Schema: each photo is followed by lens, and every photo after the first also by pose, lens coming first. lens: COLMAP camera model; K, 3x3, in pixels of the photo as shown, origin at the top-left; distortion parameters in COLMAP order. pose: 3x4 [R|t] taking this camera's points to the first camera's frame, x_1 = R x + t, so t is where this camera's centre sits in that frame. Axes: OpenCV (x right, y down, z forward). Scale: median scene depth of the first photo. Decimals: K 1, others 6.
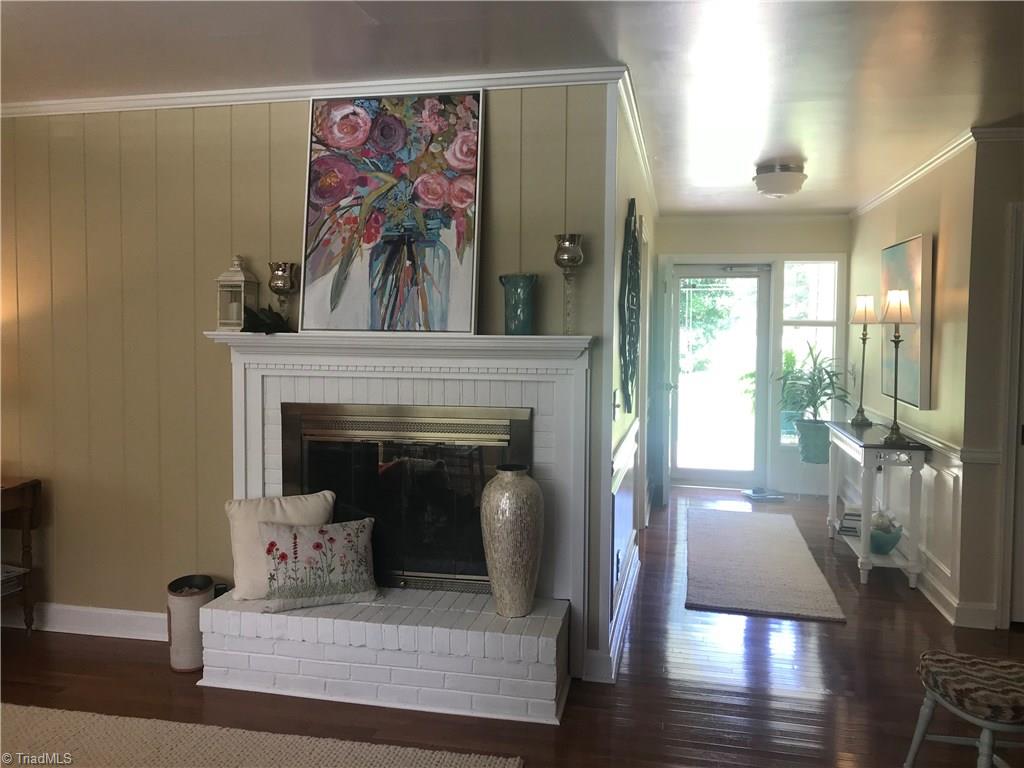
lens RADIAL K [[854.3, 0, 502.9], [0, 854.3, 389.1], [0, 0, 1]] dist [0.033545, -0.019312]
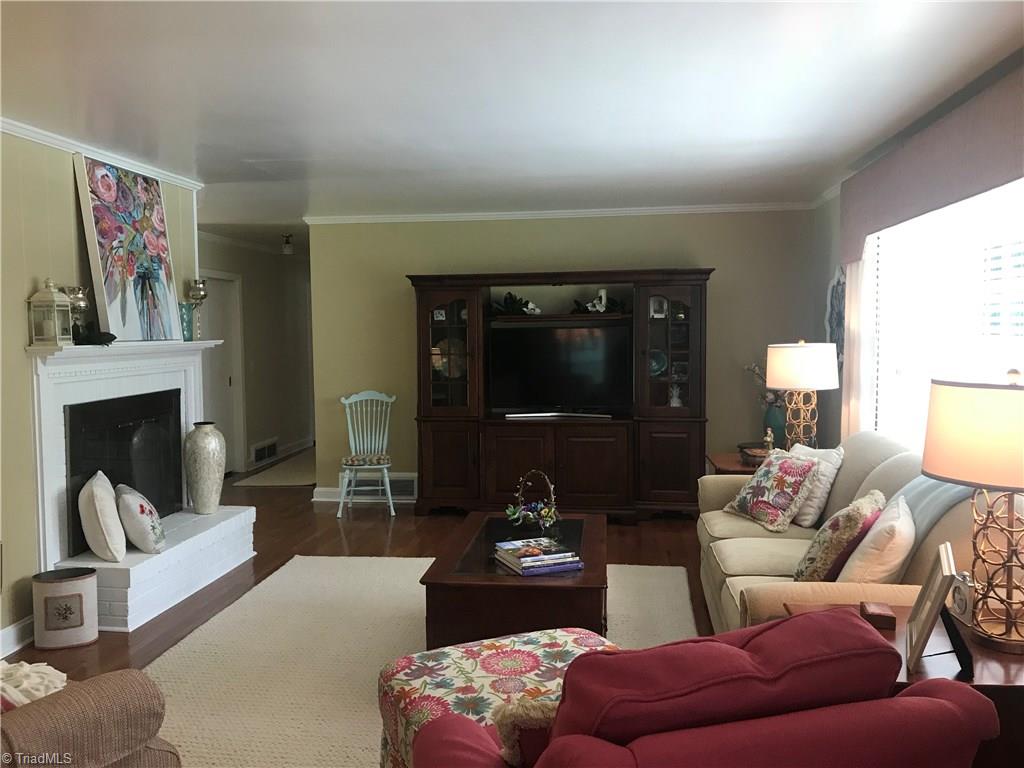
lens RADIAL K [[854.3, 0, 512.7], [0, 854.3, 381.8], [0, 0, 1]] dist [0.033545, -0.019312]
pose [[-0.107772, -0.081029, 0.990868, -1.591340], [0.062673, 0.994137, 0.088113, -0.086872], [-0.992198, 0.071597, -0.102062, 0.551157]]
